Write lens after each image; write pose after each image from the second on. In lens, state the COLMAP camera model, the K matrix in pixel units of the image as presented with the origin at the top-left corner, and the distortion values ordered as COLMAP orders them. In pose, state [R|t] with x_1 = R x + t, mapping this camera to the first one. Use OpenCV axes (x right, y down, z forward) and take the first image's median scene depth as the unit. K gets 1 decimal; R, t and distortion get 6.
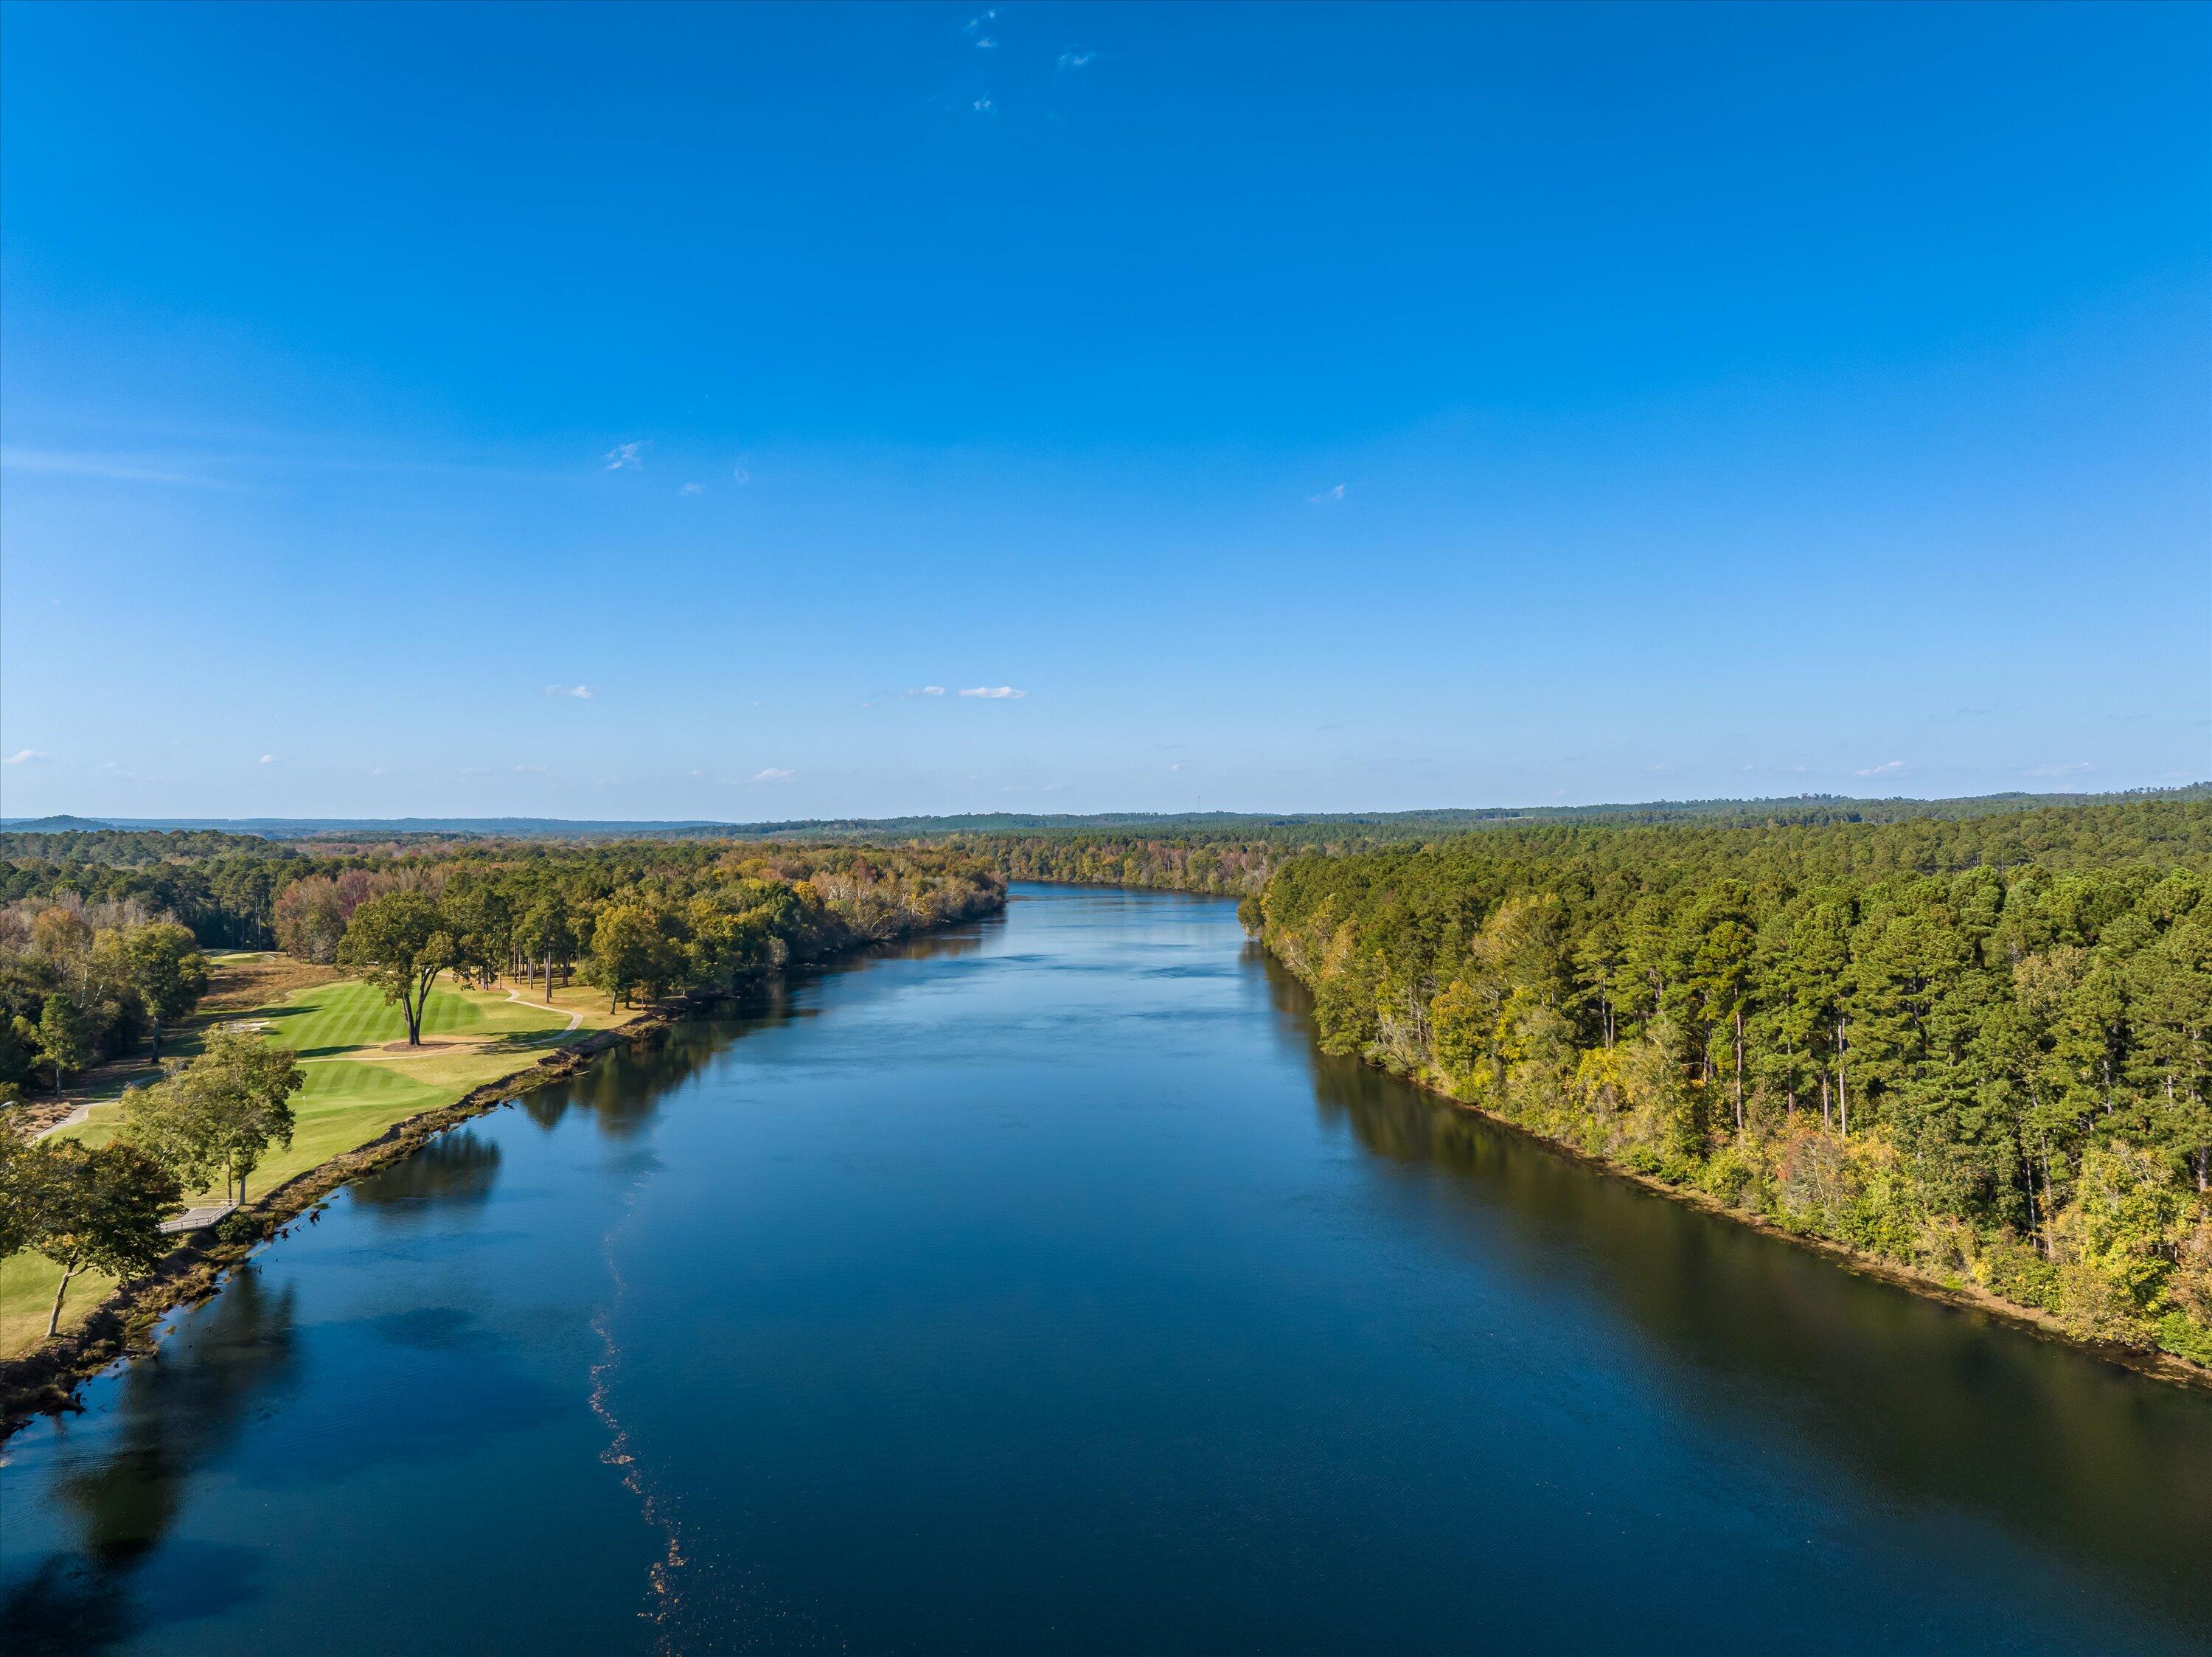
lens RADIAL K [[1560.4, 0, 1111.2], [0, 1560.4, 824.3], [0, 0, 1]] dist [-0.033268, -0.009587]
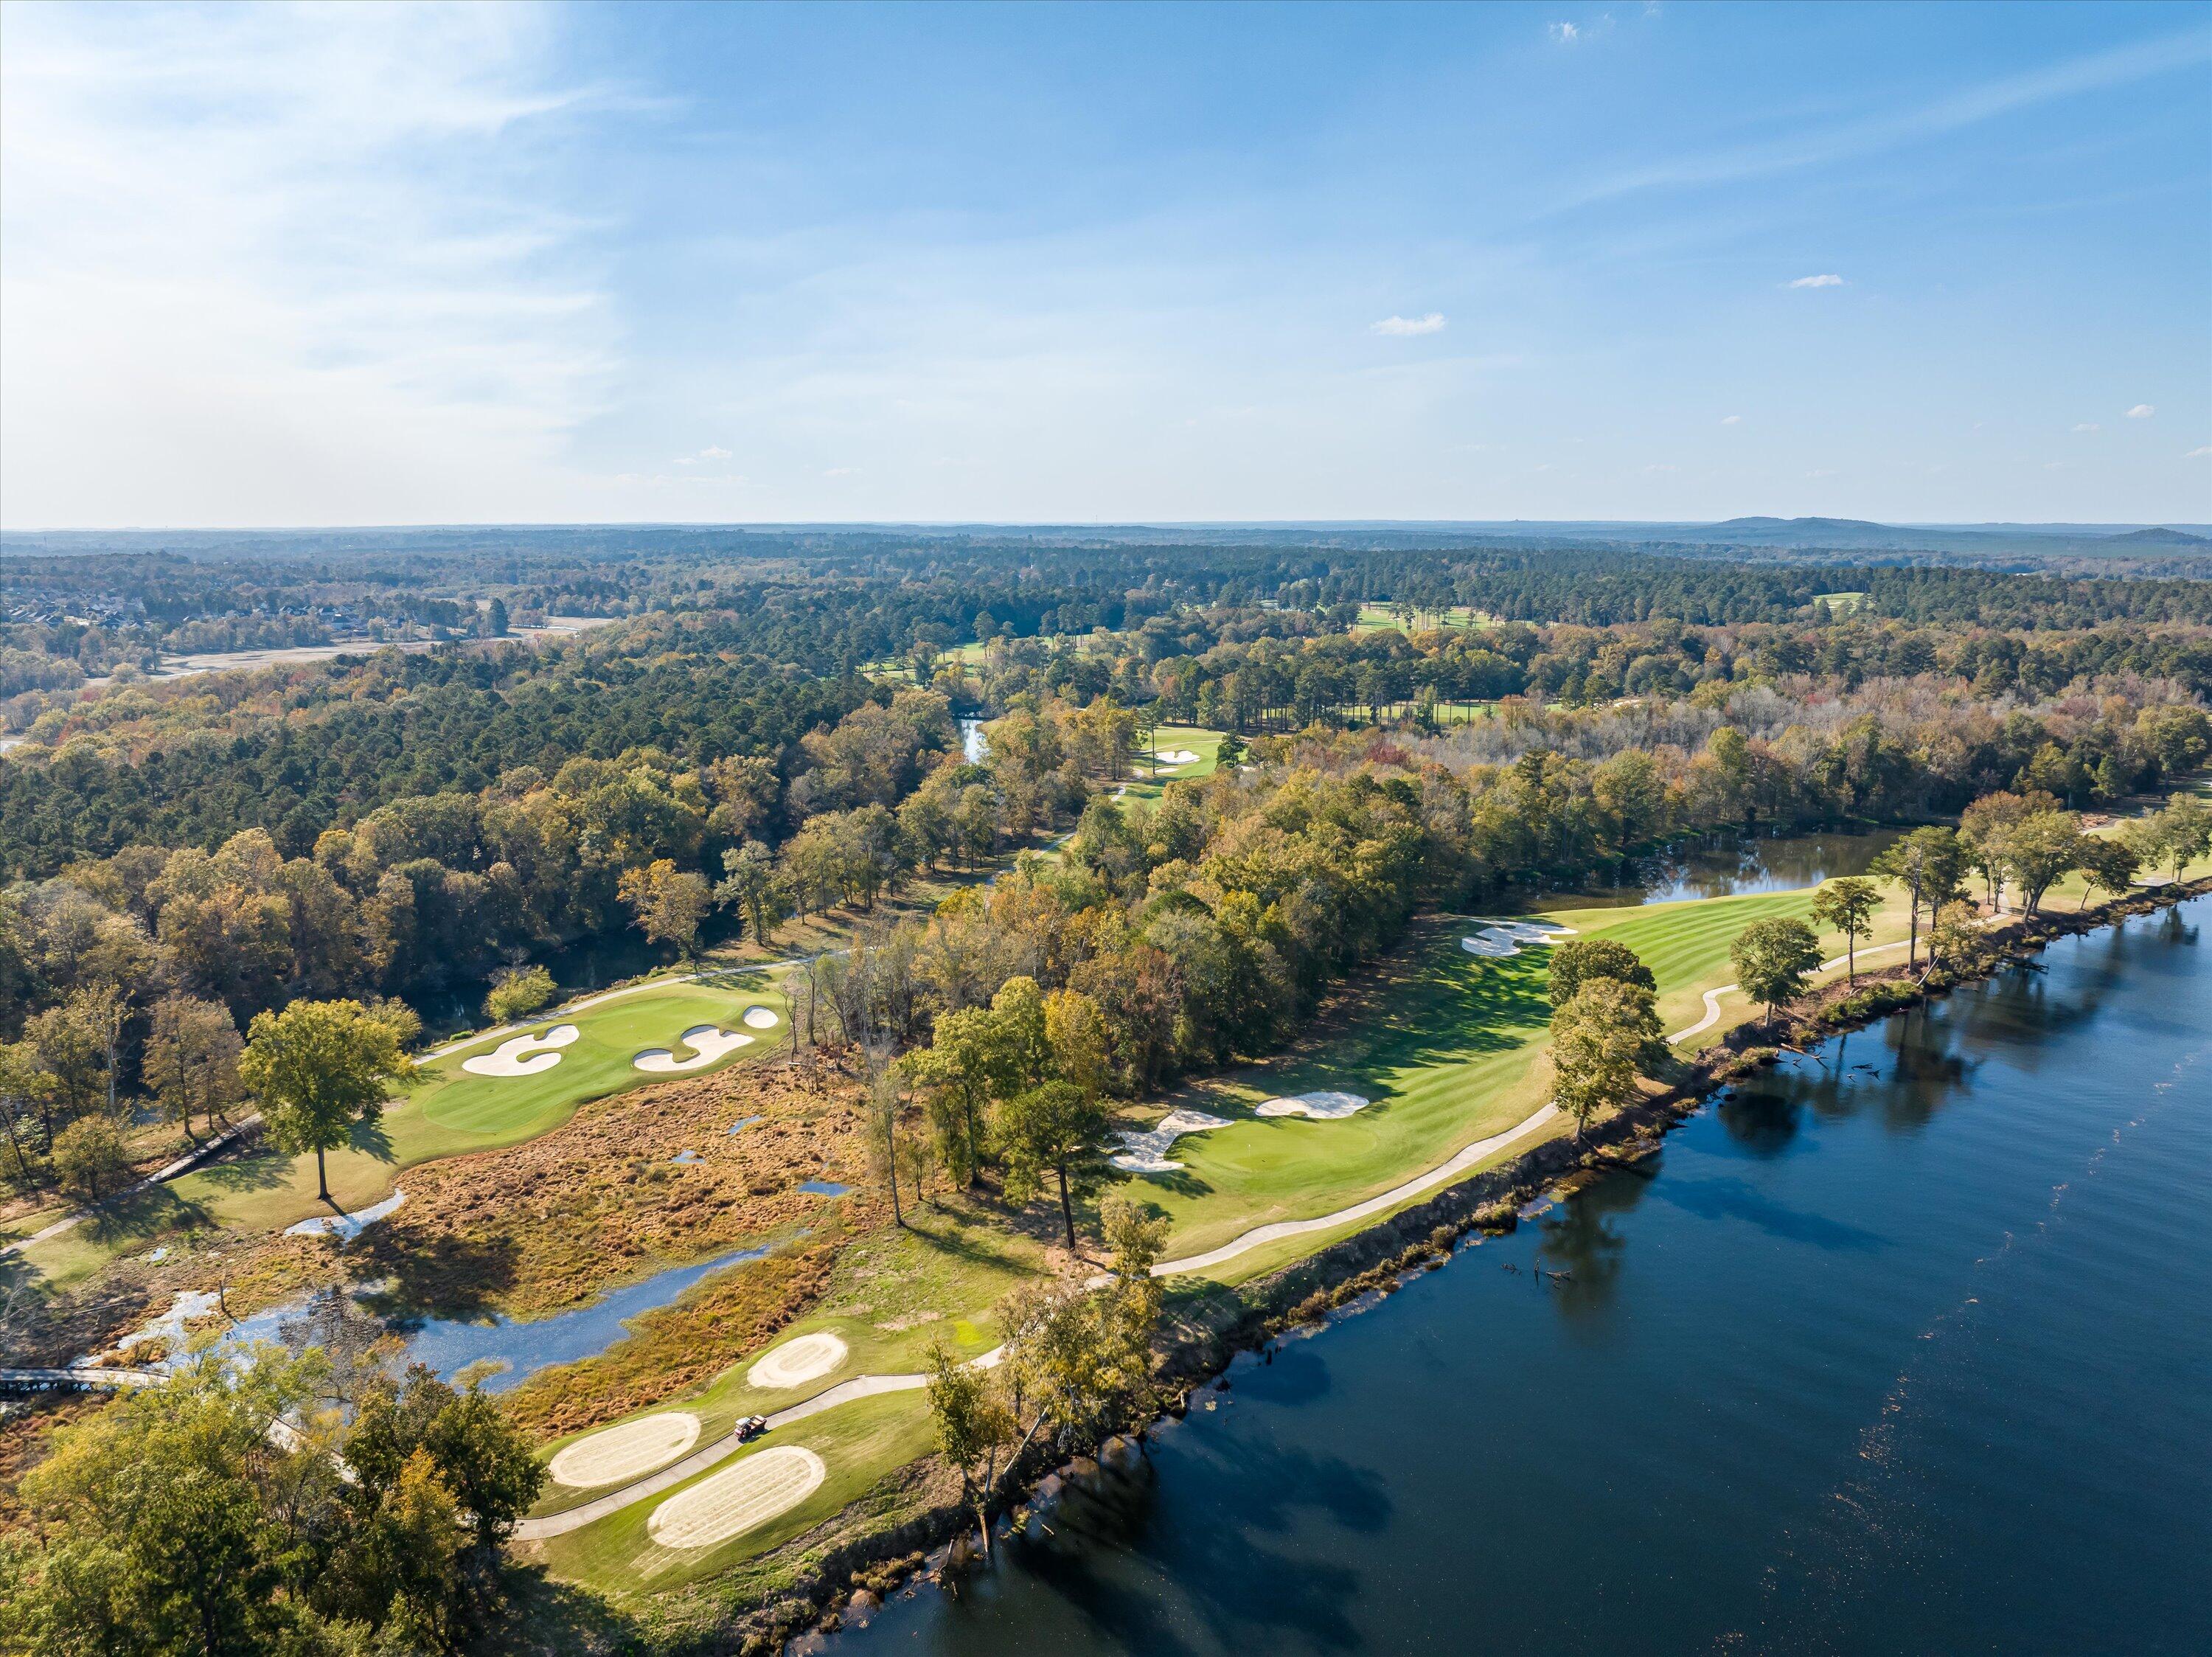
lens RADIAL K [[1560.4, 0, 1111.2], [0, 1560.4, 824.3], [0, 0, 1]] dist [-0.033268, -0.009587]
pose [[0.370578, 0.177223, -0.911737, 0.462038], [0.002755, 0.981413, 0.191887, -0.136539], [0.928797, -0.073621, 0.363202, -0.645761]]
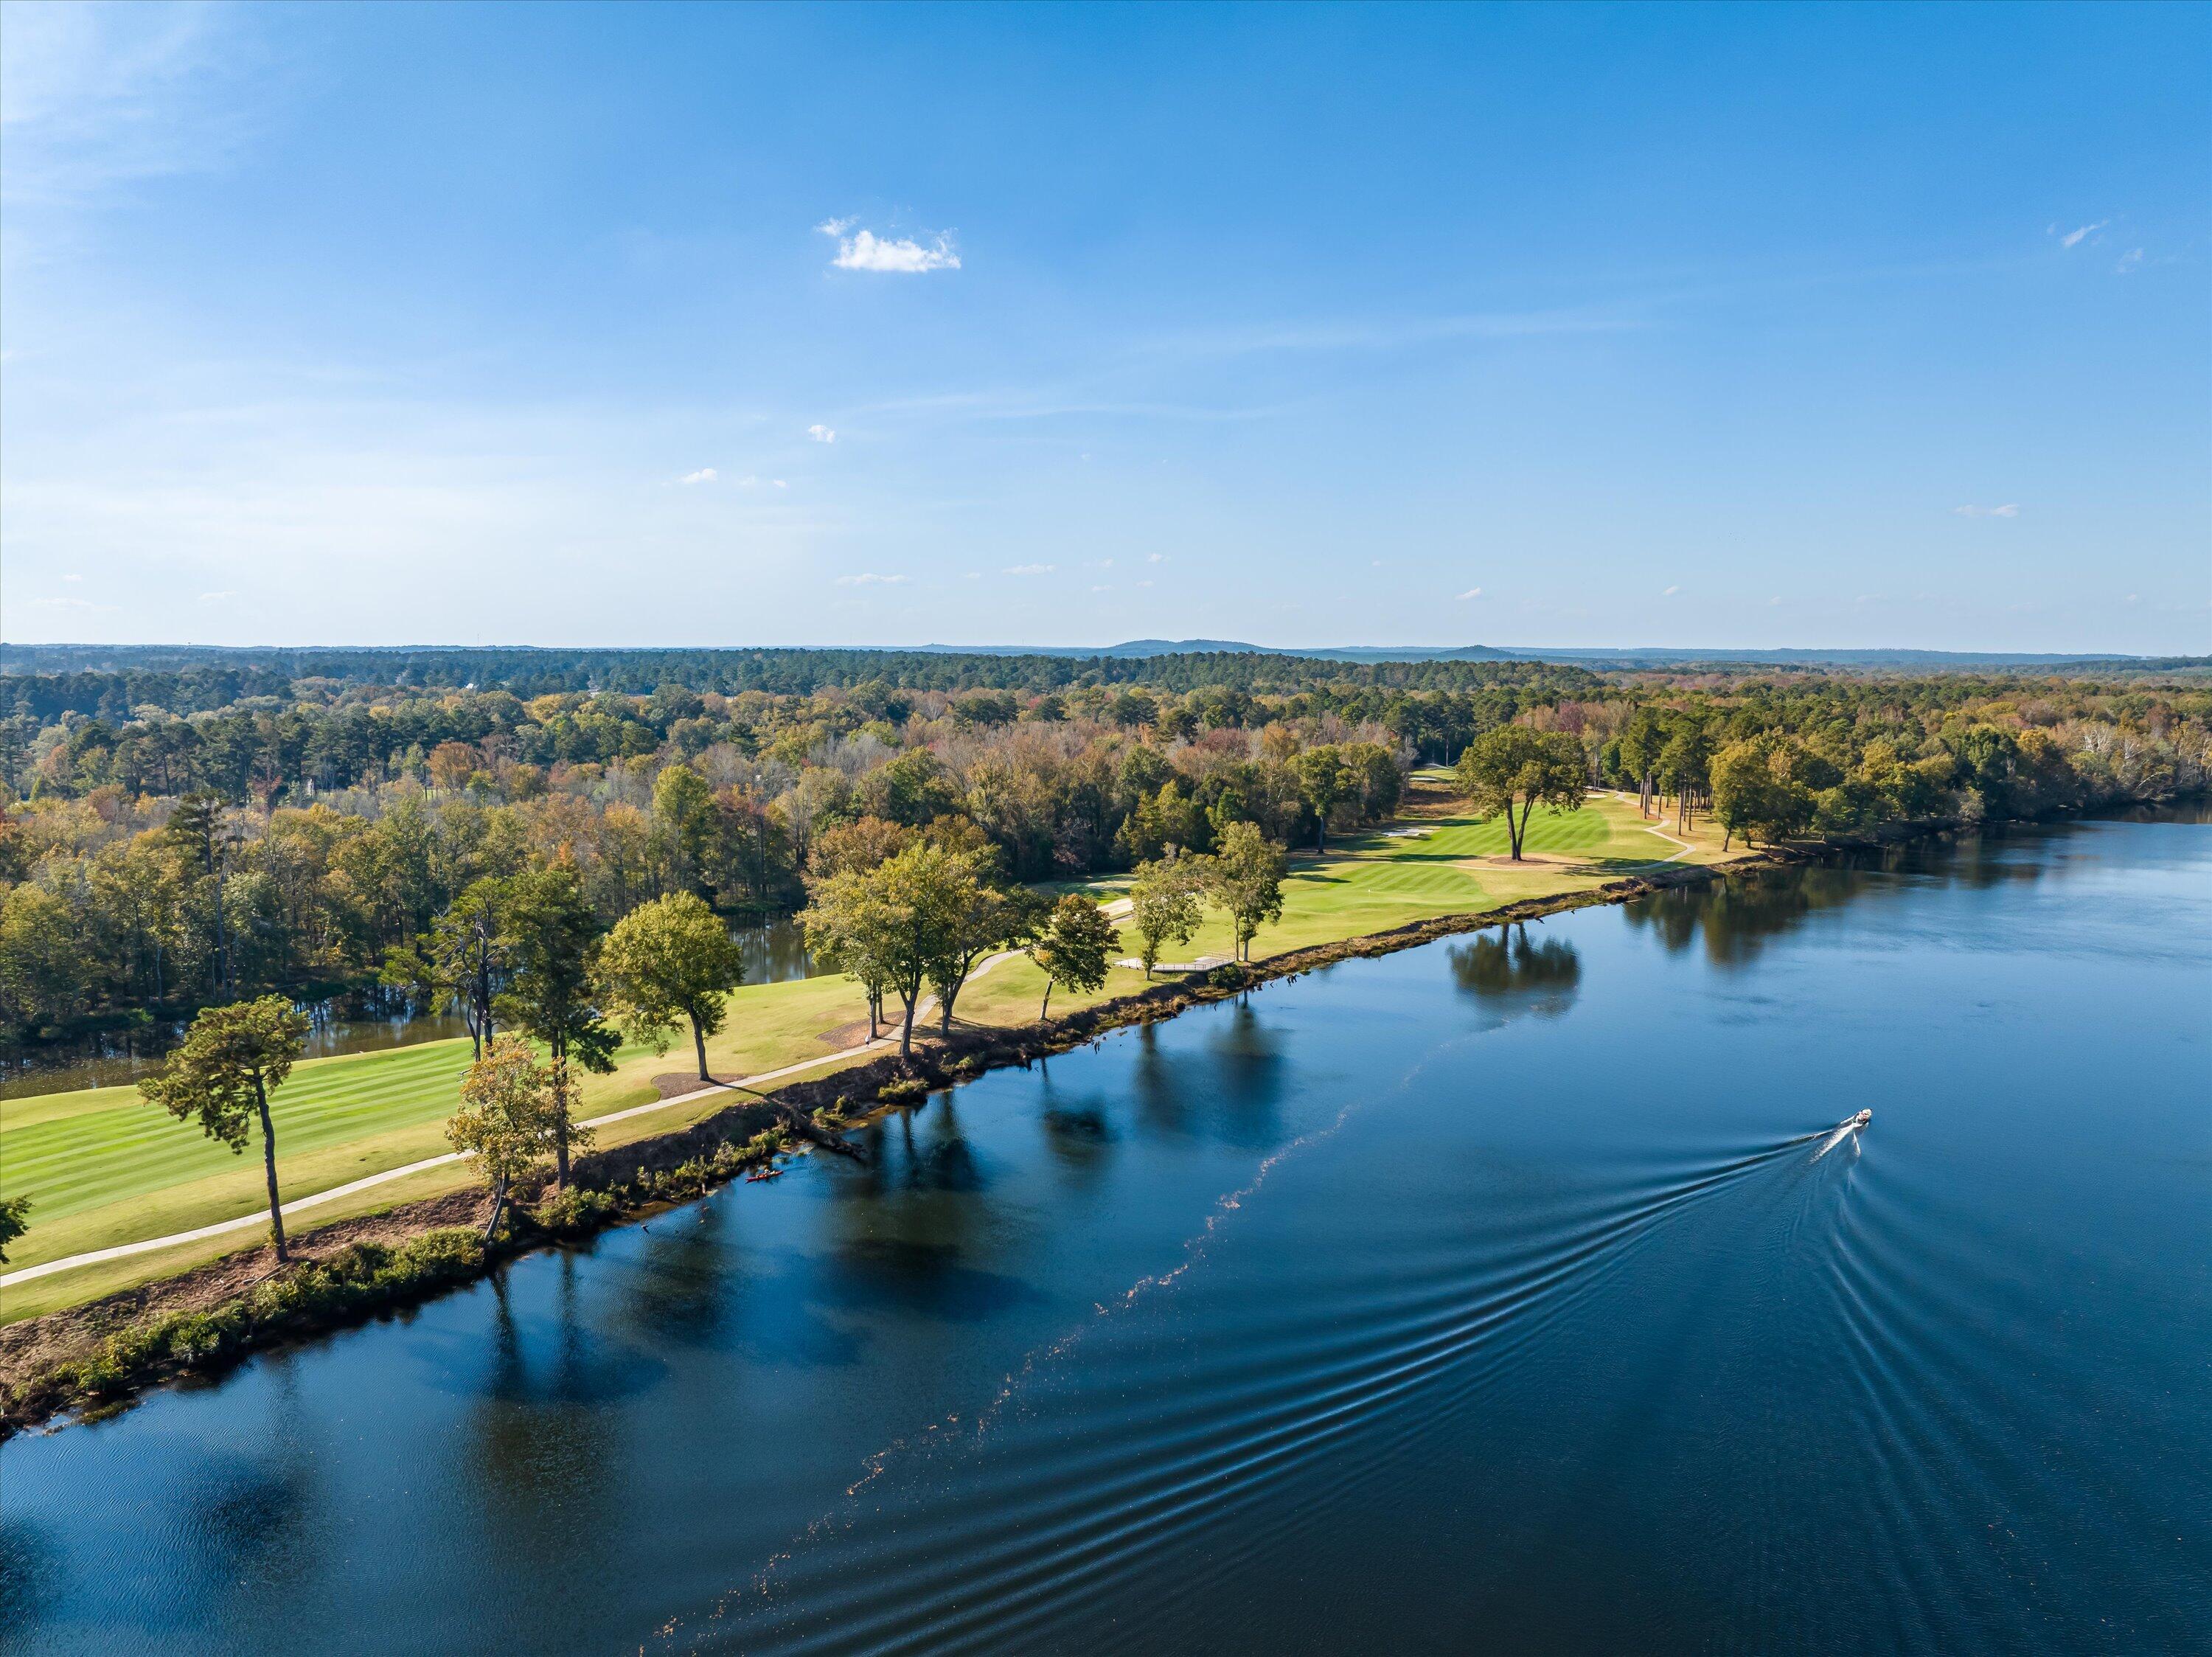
lens RADIAL K [[1560.4, 0, 1111.2], [0, 1560.4, 824.3], [0, 0, 1]] dist [-0.033268, -0.009587]
pose [[0.667963, 0.085305, -0.739289, 0.201531], [-0.004195, 0.993824, 0.110885, -0.008715], [0.744183, -0.070966, 0.664196, 0.028284]]
